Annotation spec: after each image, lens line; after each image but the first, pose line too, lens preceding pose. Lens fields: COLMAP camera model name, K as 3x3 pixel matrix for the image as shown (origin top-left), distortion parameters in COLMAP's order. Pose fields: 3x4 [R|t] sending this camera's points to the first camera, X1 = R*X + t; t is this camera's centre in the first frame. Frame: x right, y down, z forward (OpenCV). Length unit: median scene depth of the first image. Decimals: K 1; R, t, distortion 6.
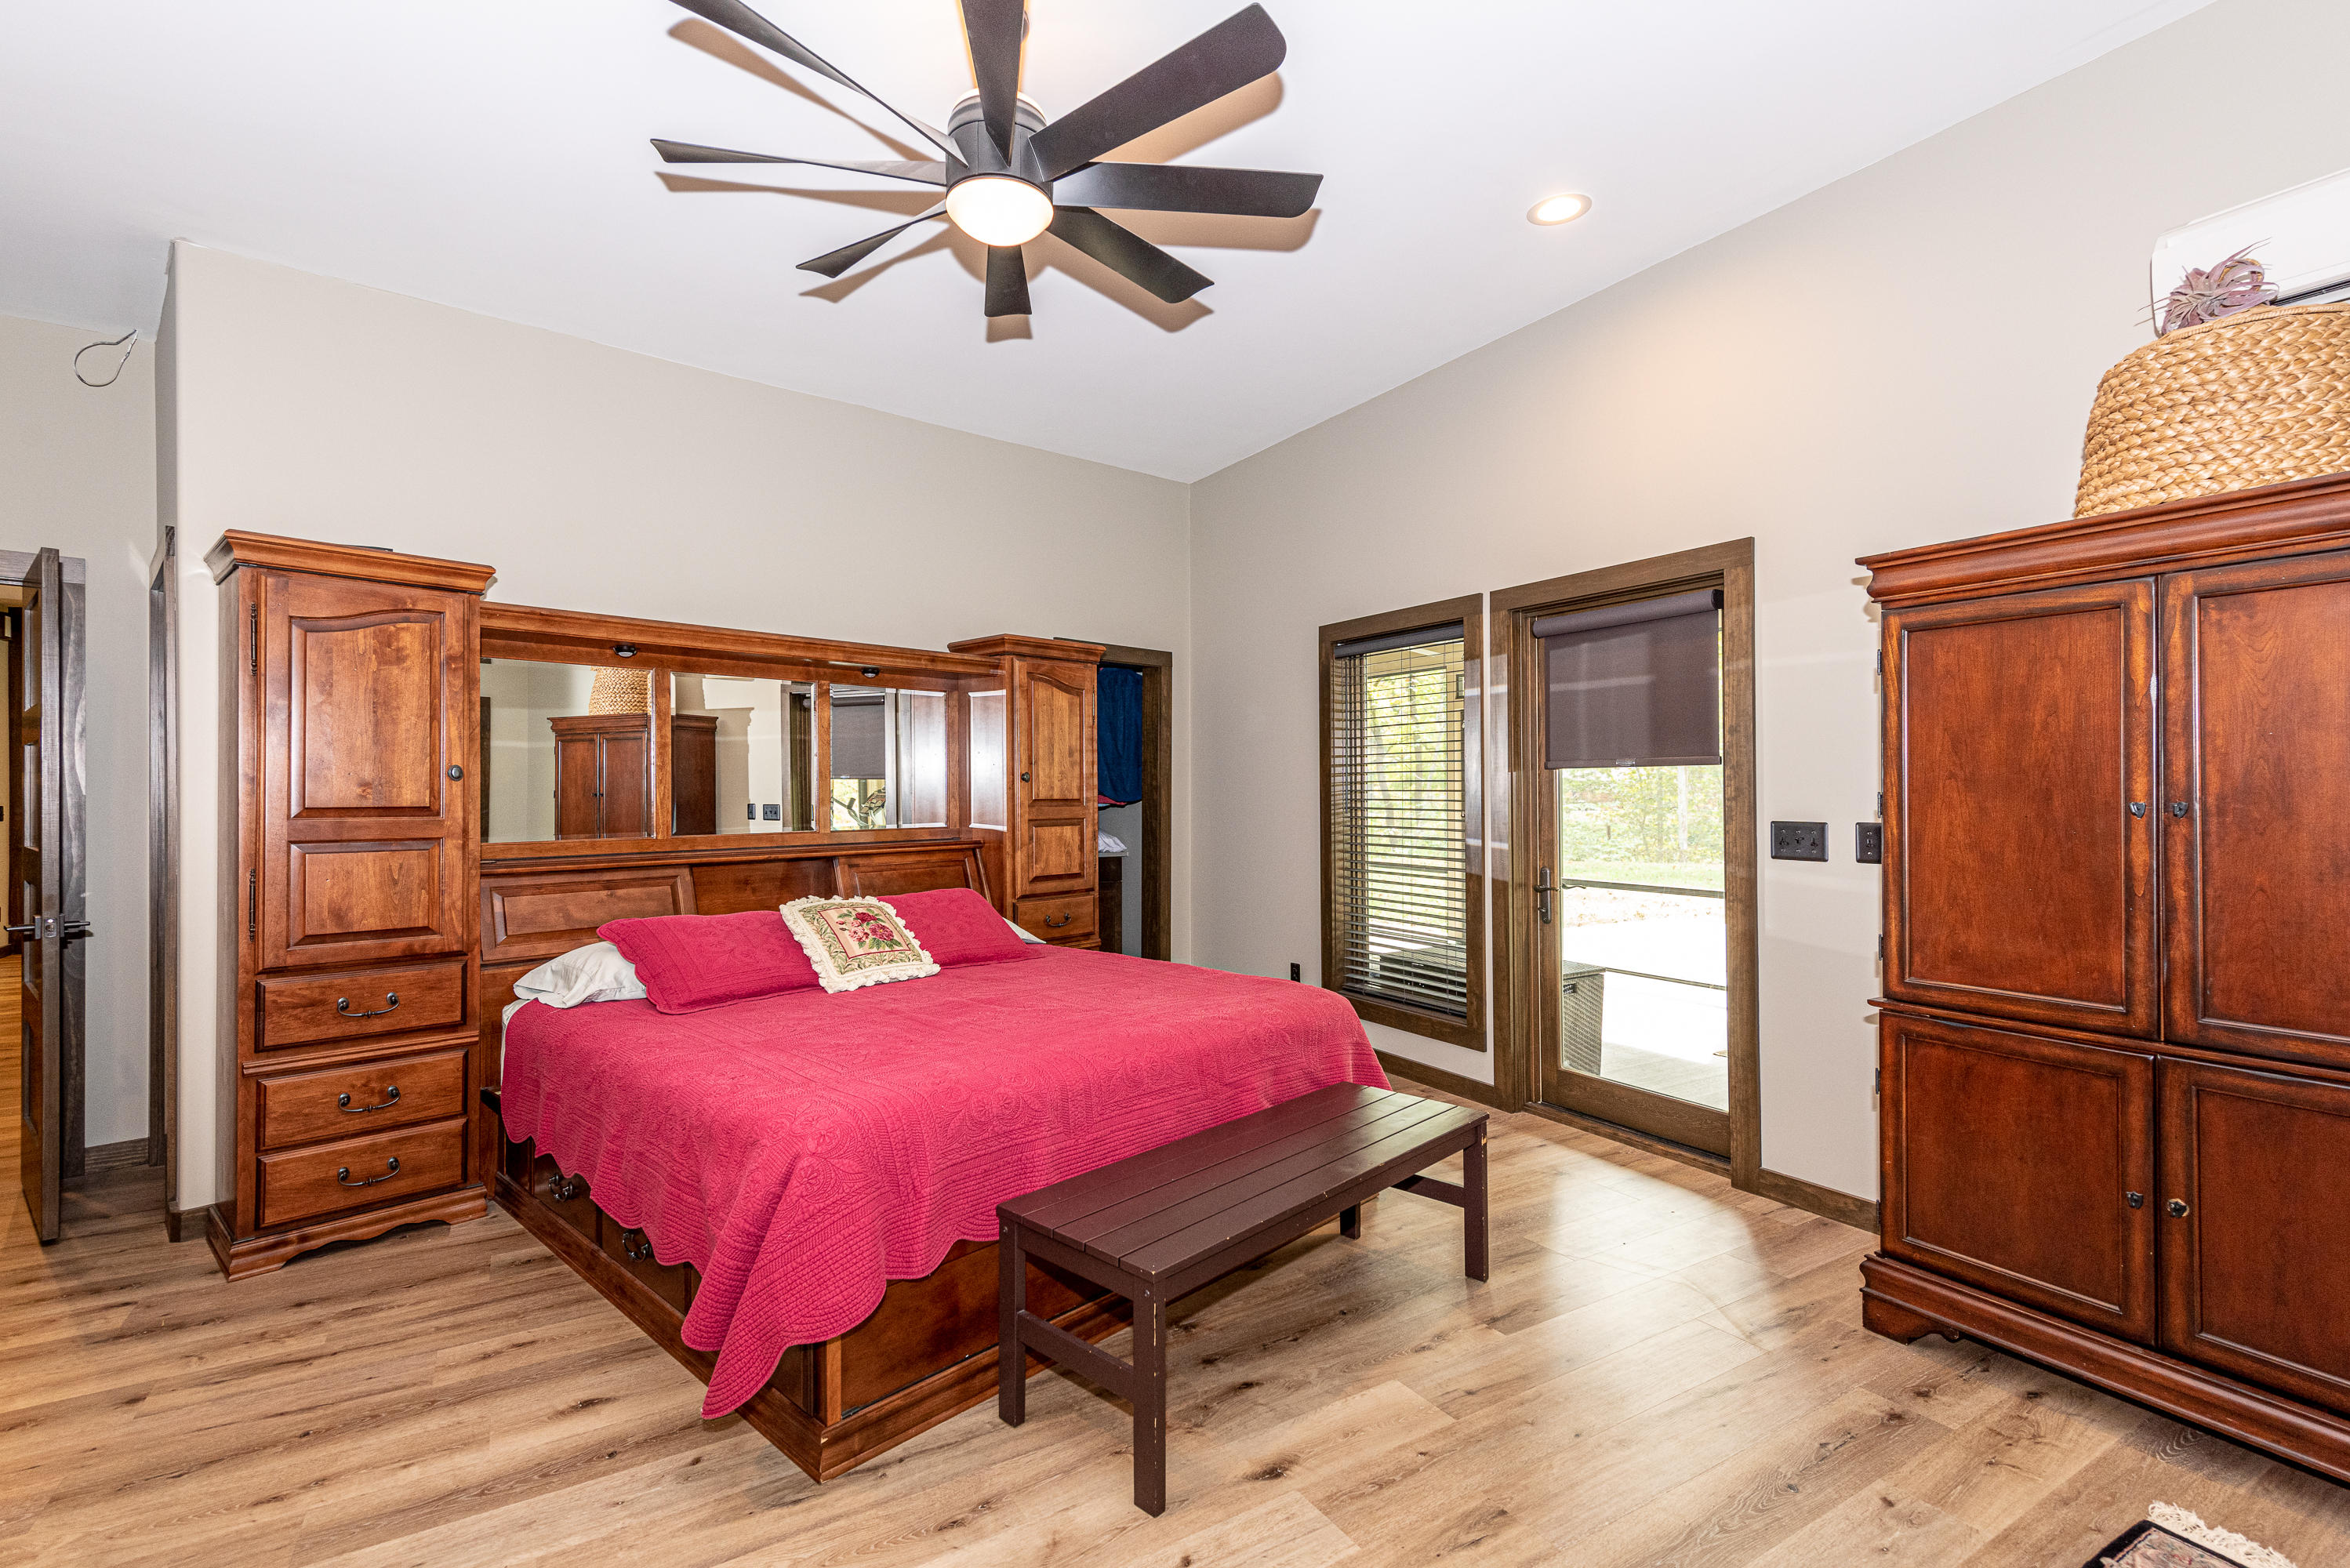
lens RADIAL K [[1092.8, 0, 1175.0], [0, 1092.8, 784.0], [0, 0, 1]] dist [-0.001818, -0.000273]
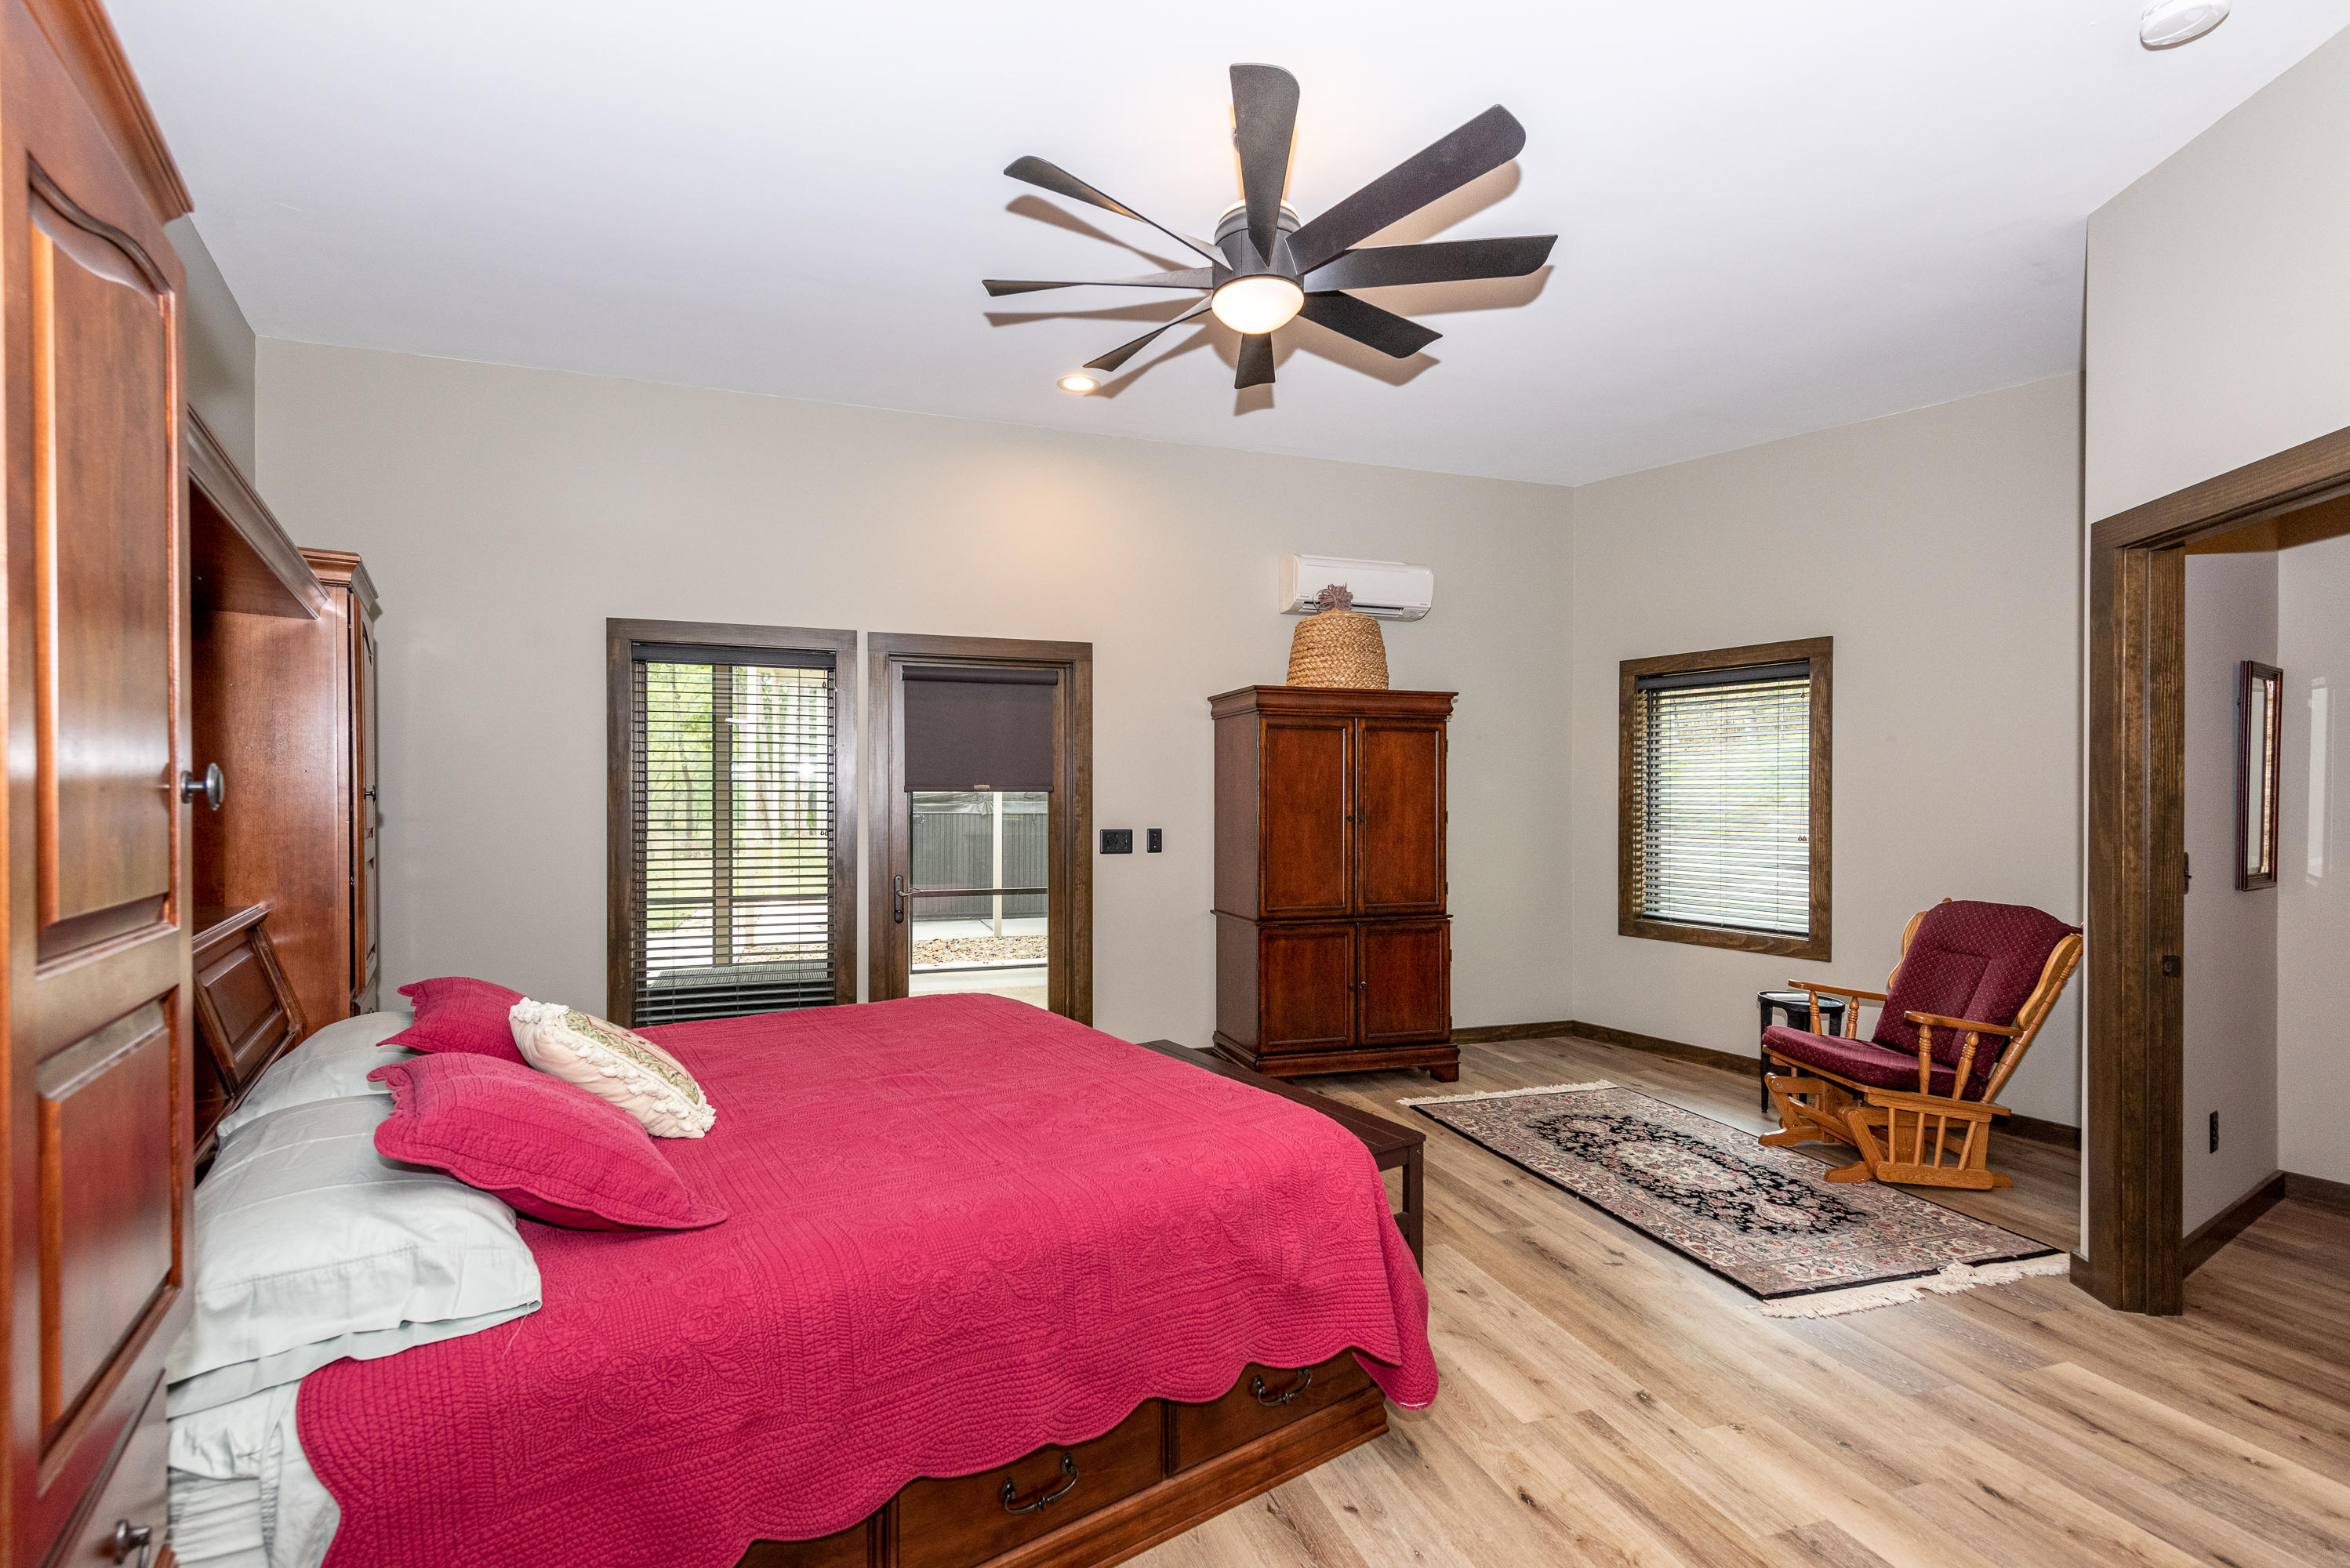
lens RADIAL K [[999.2, 0, 1173.2], [0, 999.2, 805.0], [0, 0, 1]] dist [0.000001, -0.000022]
pose [[0.210922, 0.005920, 0.977485, -0.806741], [-0.005554, 0.999973, -0.004858, 0.005019], [-0.977487, -0.004405, 0.210949, 0.588781]]
